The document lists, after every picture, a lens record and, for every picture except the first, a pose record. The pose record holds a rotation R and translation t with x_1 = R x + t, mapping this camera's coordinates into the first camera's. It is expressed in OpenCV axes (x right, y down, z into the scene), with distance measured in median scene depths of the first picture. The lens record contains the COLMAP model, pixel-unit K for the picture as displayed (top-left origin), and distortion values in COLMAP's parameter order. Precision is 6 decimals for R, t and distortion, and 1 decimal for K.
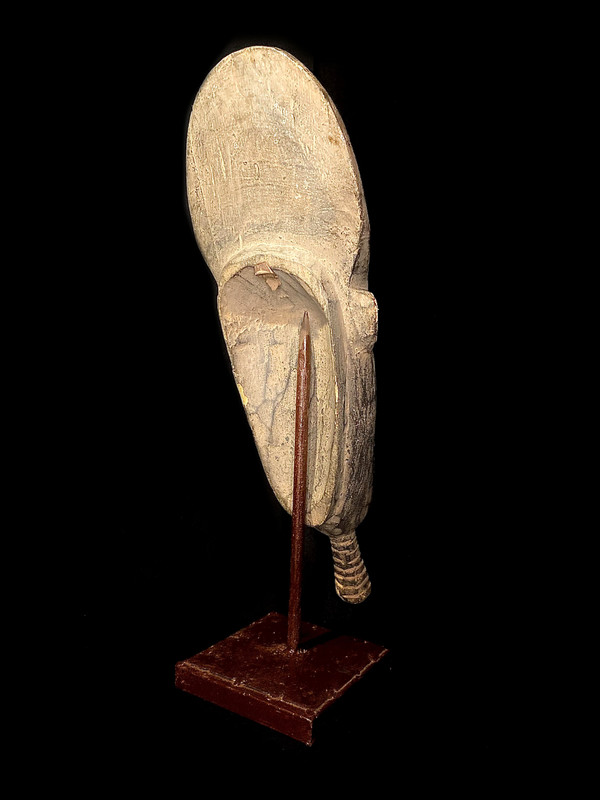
lens RADIAL K [[615.4, 0, 300.0], [0, 615.4, 400.0], [0, 0, 1]] dist [0.168089, -0.537032]
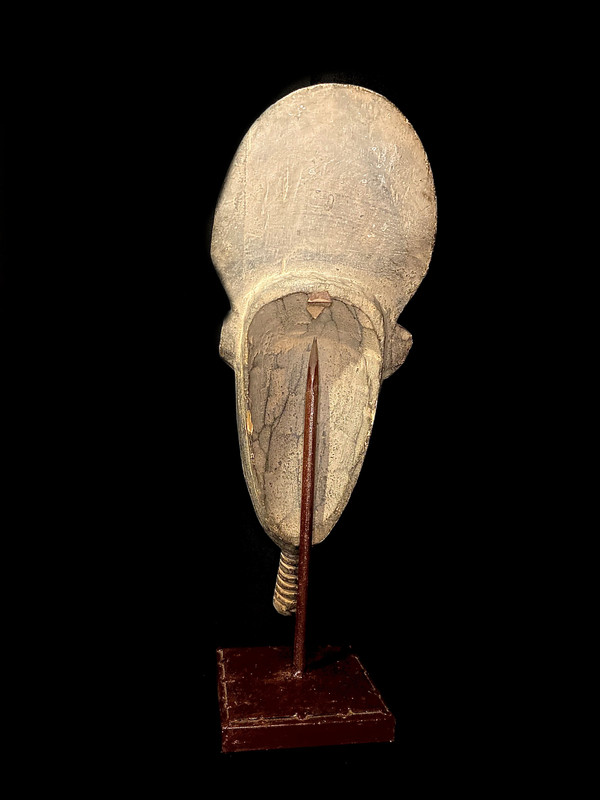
lens RADIAL K [[619.0, 0, 300.0], [0, 619.0, 400.0], [0, 0, 1]] dist [0.134609, -0.365798]
pose [[0.726478, -0.027433, 0.686641, -0.766775], [0.032131, 0.999466, 0.005935, -0.049278], [-0.686438, 0.017751, 0.726972, 0.280080]]
